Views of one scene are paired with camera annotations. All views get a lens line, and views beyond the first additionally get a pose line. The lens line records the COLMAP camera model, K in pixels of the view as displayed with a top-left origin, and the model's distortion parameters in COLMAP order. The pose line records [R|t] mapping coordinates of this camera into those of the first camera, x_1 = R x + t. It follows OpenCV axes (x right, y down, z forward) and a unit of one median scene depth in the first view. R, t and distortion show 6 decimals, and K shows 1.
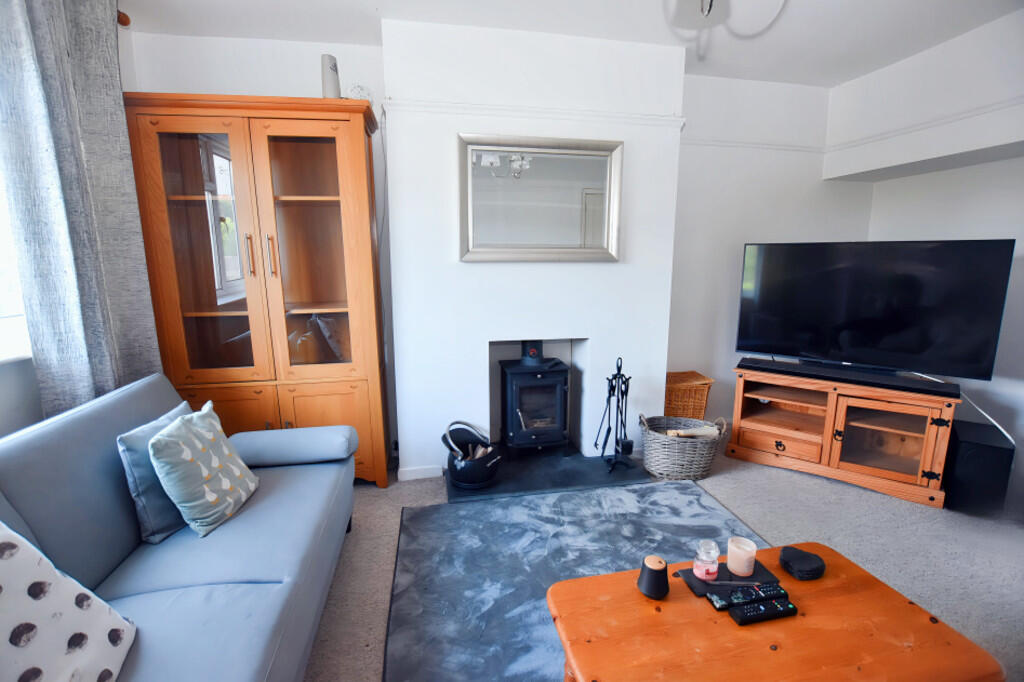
lens RADIAL K [[458.8, 0, 513.7], [0, 458.8, 345.0], [0, 0, 1]] dist [-0.031964, 0.003051]
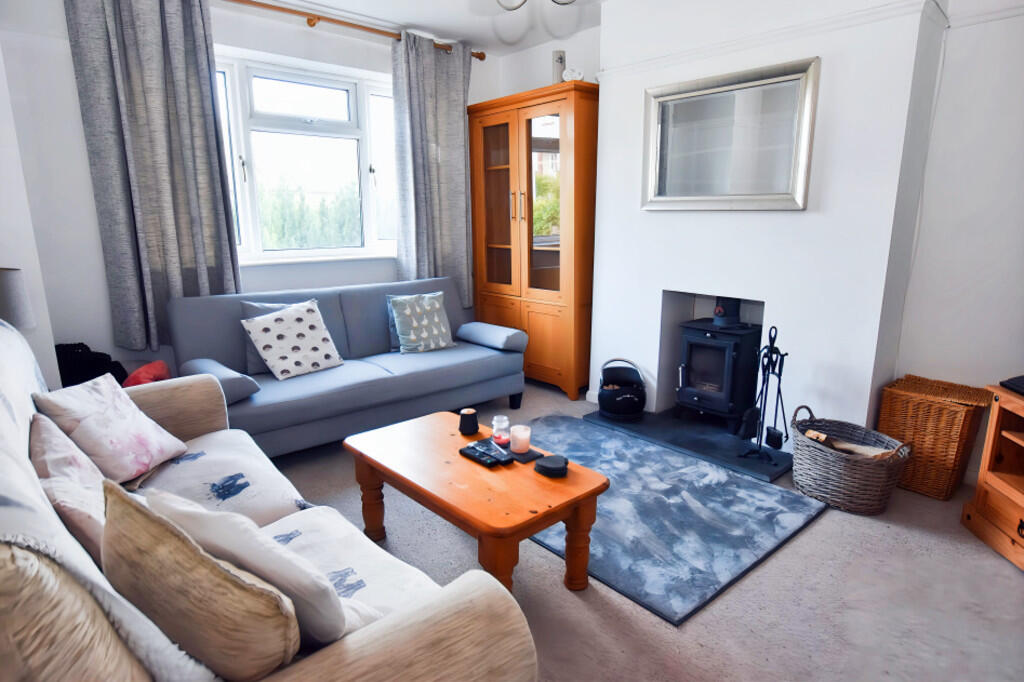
lens RADIAL K [[591.3, 0, 507.1], [0, 591.3, 342.0], [0, 0, 1]] dist [-0.000225, 0.000102]
pose [[0.501628, 0.184803, -0.845114, 0.990715], [-0.155483, 0.980268, 0.122068, -0.001254], [0.850996, 0.070168, 0.520464, 0.036888]]
